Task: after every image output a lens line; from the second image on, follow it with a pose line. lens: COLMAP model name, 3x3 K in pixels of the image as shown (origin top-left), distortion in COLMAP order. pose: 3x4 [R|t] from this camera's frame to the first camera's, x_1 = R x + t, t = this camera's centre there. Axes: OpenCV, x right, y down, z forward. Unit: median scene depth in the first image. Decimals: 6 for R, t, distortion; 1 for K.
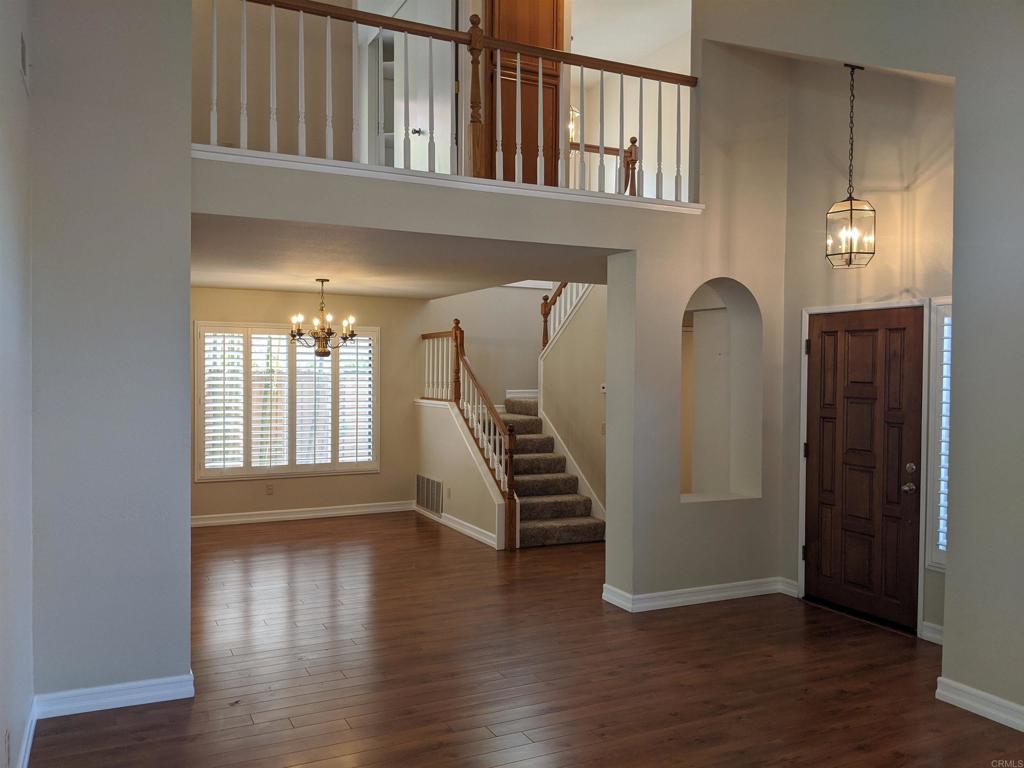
lens RADIAL K [[812.9, 0, 485.0], [0, 812.9, 372.4], [0, 0, 1]] dist [0.236997, -0.165335]
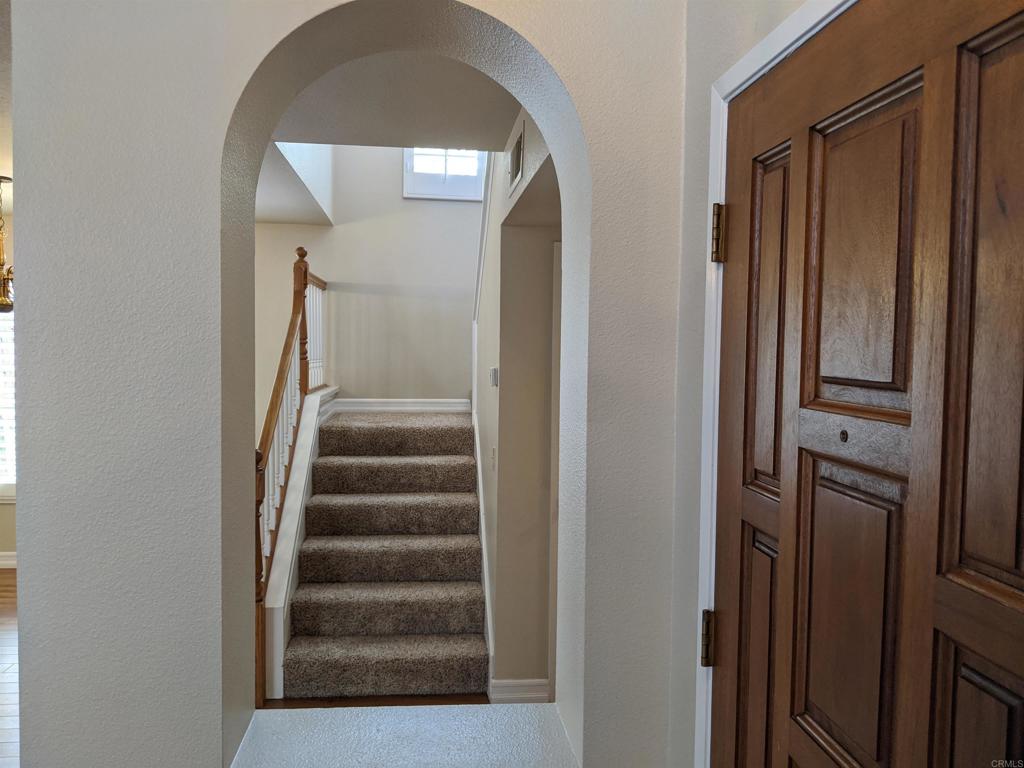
lens RADIAL K [[808.6, 0, 471.9], [0, 808.6, 381.3], [0, 0, 1]] dist [0.094003, -0.135157]
pose [[0.932722, 0.021126, -0.359976, 0.317184], [-0.006790, 0.999134, 0.041042, 0.003144], [0.360531, -0.035837, 0.932058, 0.584759]]
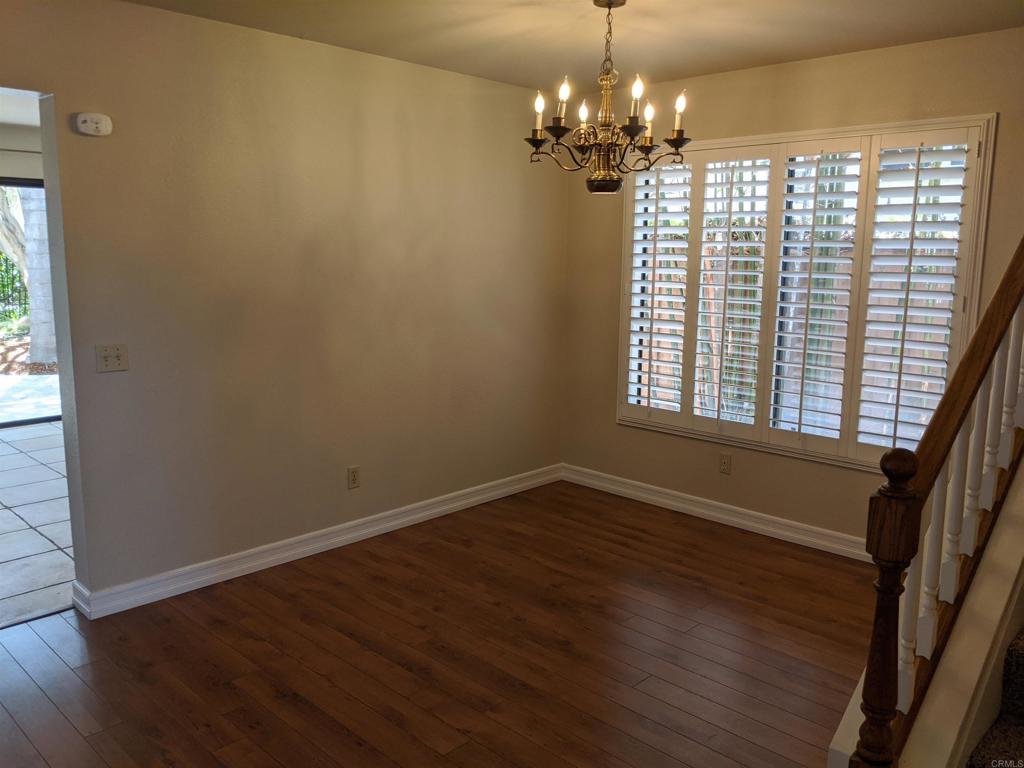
lens RADIAL K [[820.9, 0, 515.4], [0, 820.9, 388.2], [0, 0, 1]] dist [0.090608, -0.193989]
pose [[0.378088, 0.151685, -0.913259, 0.190410], [-0.011652, 0.987187, 0.159140, 0.013269], [0.925696, -0.049528, 0.375011, 0.794134]]
